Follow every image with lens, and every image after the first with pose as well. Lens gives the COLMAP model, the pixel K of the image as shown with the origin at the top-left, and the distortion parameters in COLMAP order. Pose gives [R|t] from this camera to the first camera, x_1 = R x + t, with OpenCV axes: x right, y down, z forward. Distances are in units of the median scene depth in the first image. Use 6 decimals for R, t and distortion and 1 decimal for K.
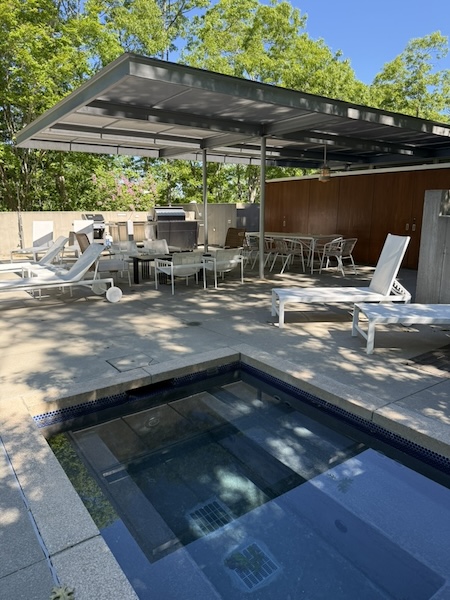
lens RADIAL K [[422.1, 0, 225.9], [0, 422.1, 304.3], [0, 0, 1]] dist [0.045749, -0.065289]
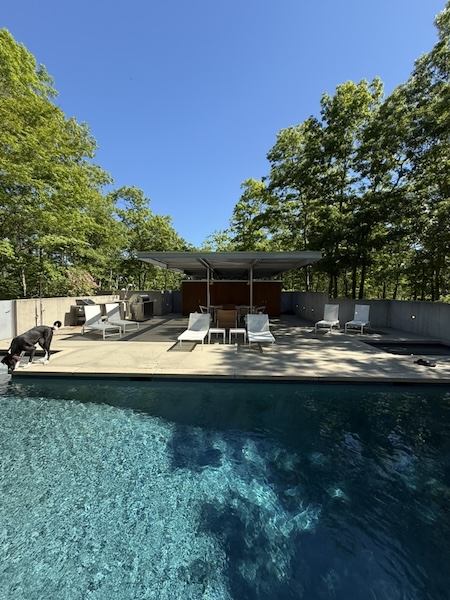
lens RADIAL K [[240.0, 0, 226.8], [0, 240.0, 297.7], [0, 0, 1]] dist [0.001183, 0.000024]
pose [[0.611289, -0.018054, 0.791201, -1.235919], [0.166178, 0.980380, -0.106020, -0.107499], [-0.773764, 0.196289, 0.602296, 0.324081]]
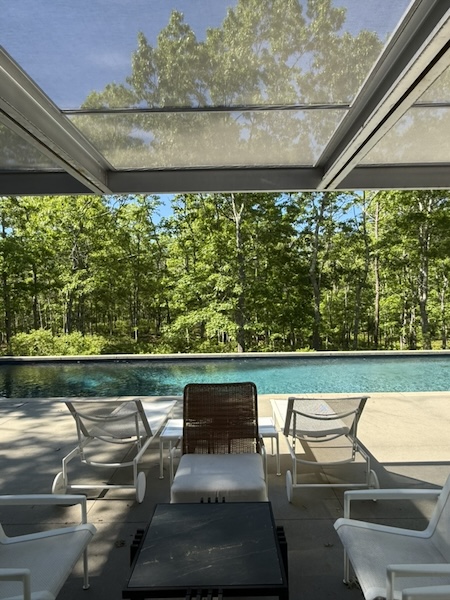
lens RADIAL K [[390.2, 0, 225.0], [0, 390.2, 300.0], [0, 0, 1]] dist [0.002398, 0.004568]
pose [[-0.599933, 0.006098, -0.800027, 0.044198], [-0.159277, 0.979044, 0.126903, -0.326135], [0.784035, 0.203559, -0.586389, 1.270552]]
